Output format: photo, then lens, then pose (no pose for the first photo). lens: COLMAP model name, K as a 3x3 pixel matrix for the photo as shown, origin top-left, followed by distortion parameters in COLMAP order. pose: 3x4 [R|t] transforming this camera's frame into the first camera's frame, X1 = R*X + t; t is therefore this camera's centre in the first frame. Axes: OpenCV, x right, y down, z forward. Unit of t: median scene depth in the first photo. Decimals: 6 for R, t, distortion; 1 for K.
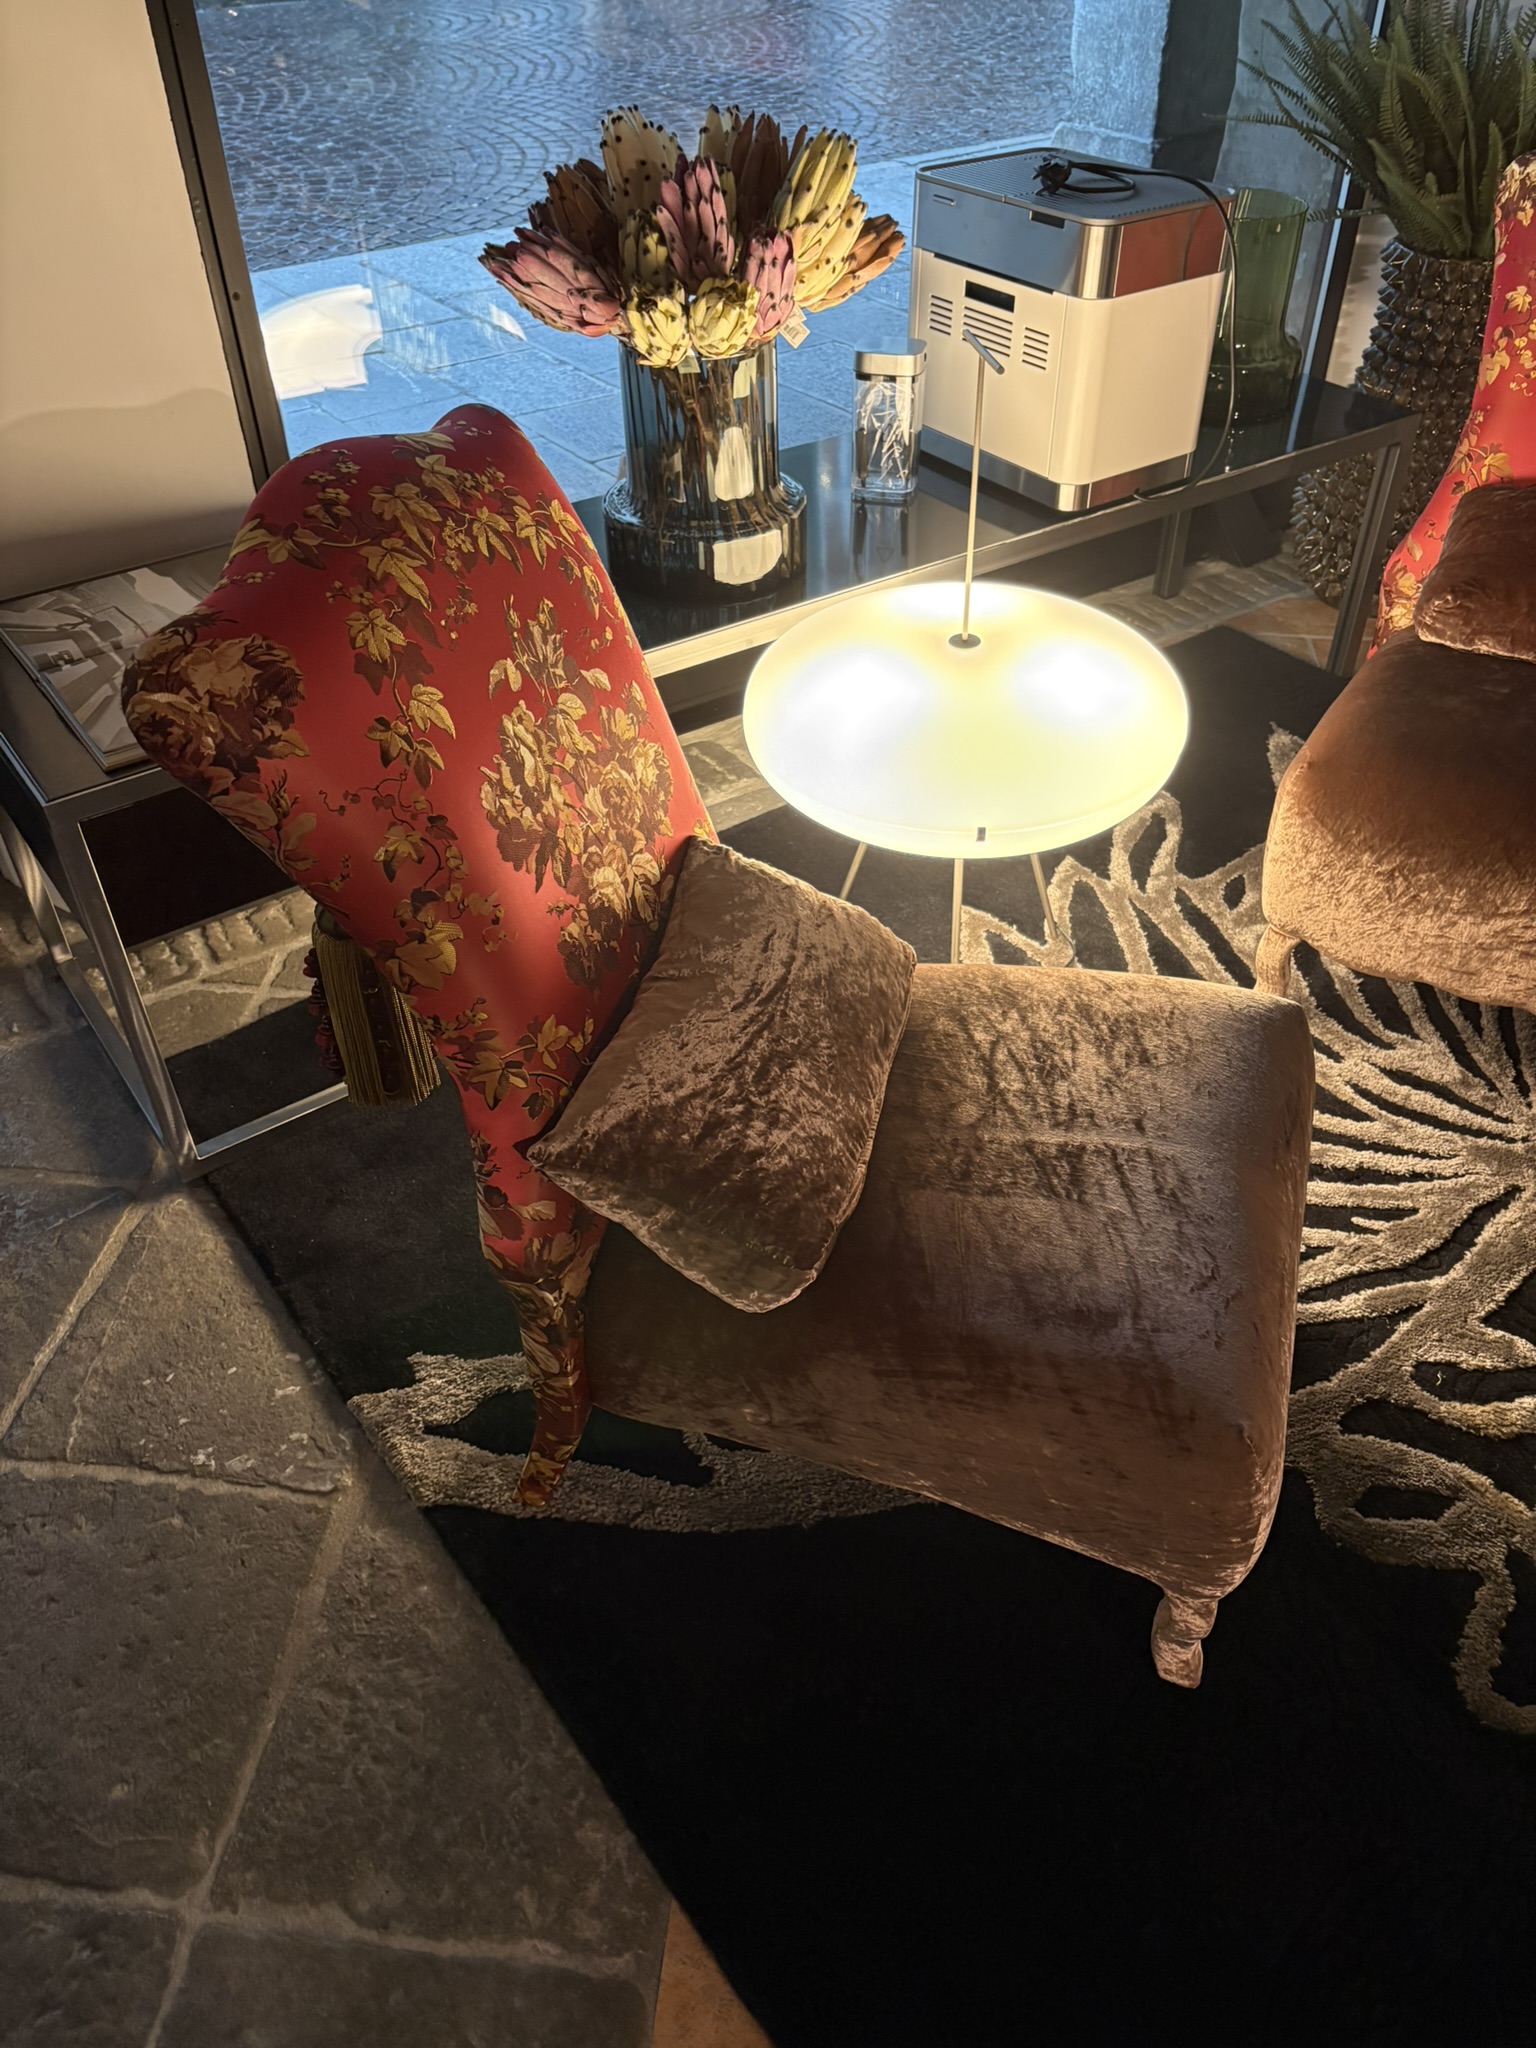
lens RADIAL K [[1545.5, 0, 764.4], [0, 1545.5, 1021.1], [0, 0, 1]] dist [0.041659, -0.050520]
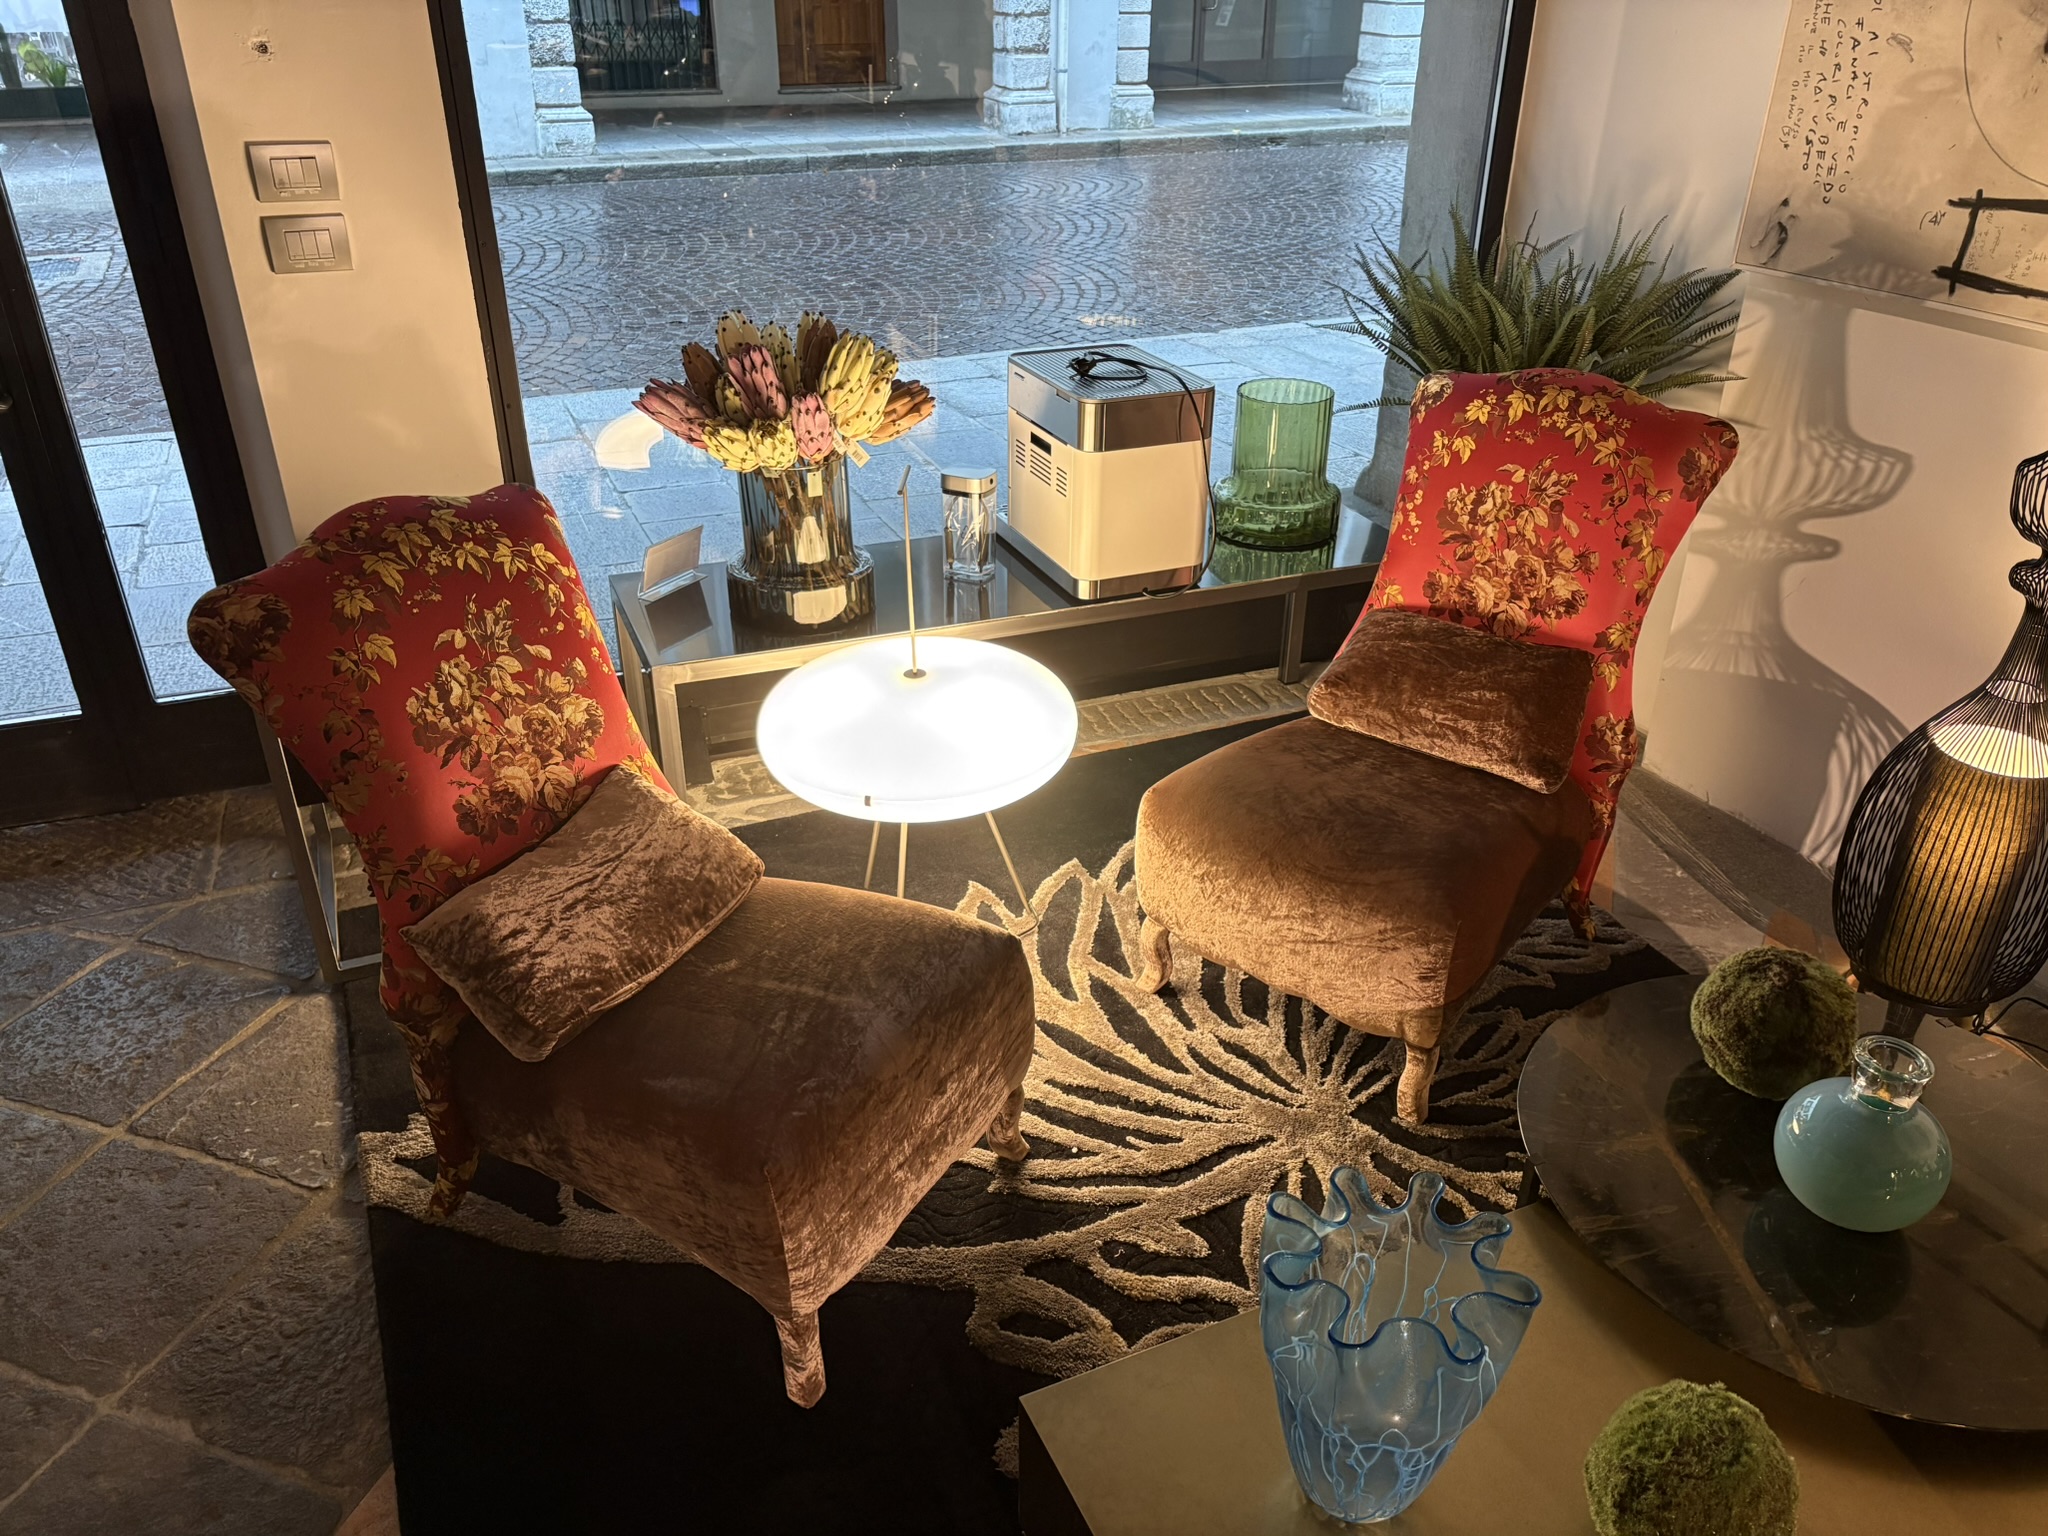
lens RADIAL K [[1545.5, 0, 1017.8], [0, 1545.5, 774.1], [0, 0, 1]] dist [0.041659, -0.050520]
pose [[0.974543, 0.115010, -0.192453, 0.564082], [-0.151328, 0.970799, -0.186144, 0.099127], [0.165425, 0.210529, 0.963489, -0.341654]]
